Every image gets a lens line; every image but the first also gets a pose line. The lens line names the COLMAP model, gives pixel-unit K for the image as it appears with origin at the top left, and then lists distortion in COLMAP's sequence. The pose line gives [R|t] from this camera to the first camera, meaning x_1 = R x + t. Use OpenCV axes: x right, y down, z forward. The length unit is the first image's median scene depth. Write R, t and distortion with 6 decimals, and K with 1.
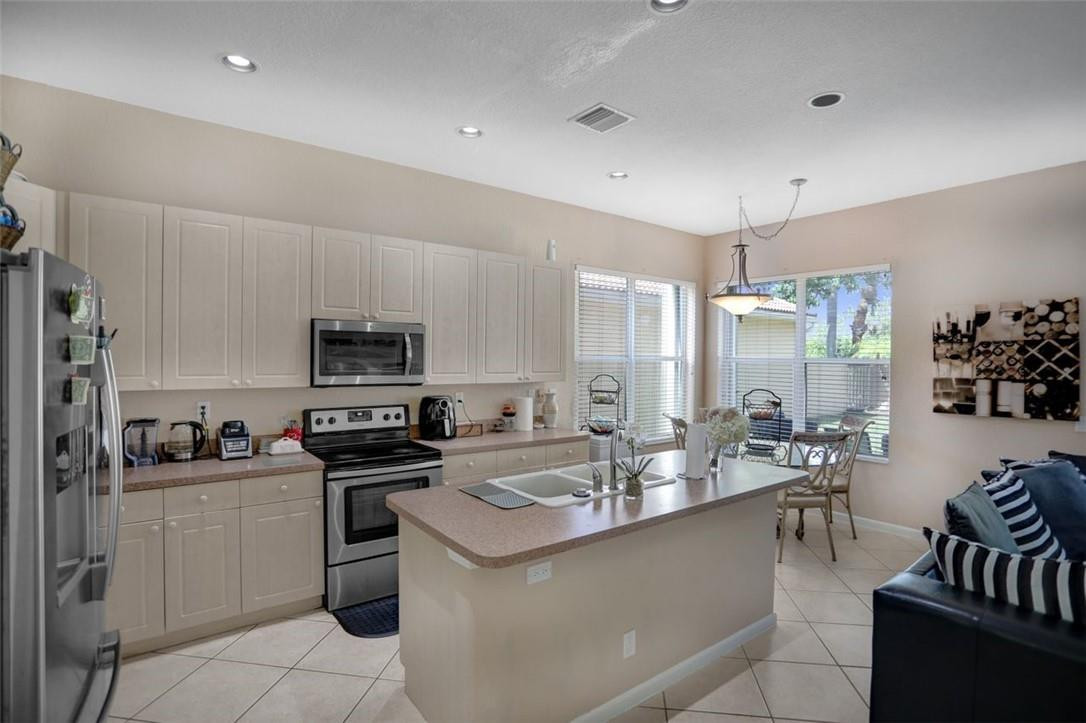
lens RADIAL K [[549.7, 0, 545.5], [0, 549.7, 345.6], [0, 0, 1]] dist [-0.094190, 0.046763]
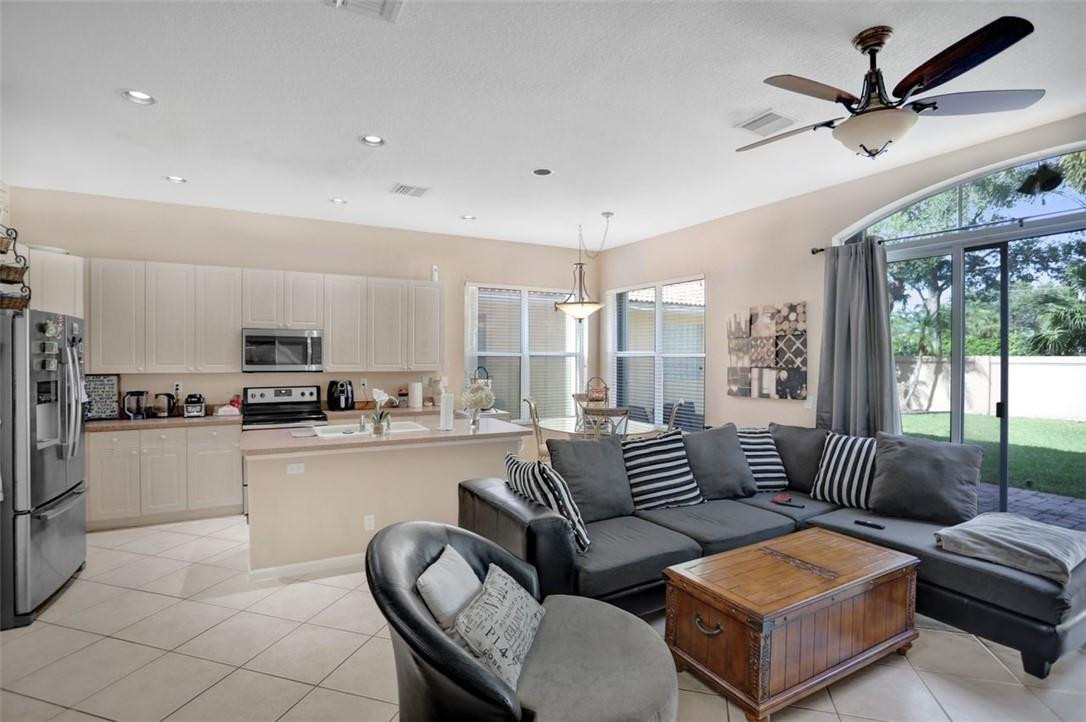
lens RADIAL K [[549.7, 0, 545.5], [0, 549.7, 345.1], [0, 0, 1]] dist [-0.094190, 0.046763]
pose [[0.990515, -0.010355, -0.137015, 0.558461], [0.010307, 0.999946, -0.001060, 0.007768], [0.137019, -0.000362, 0.990568, -0.350757]]
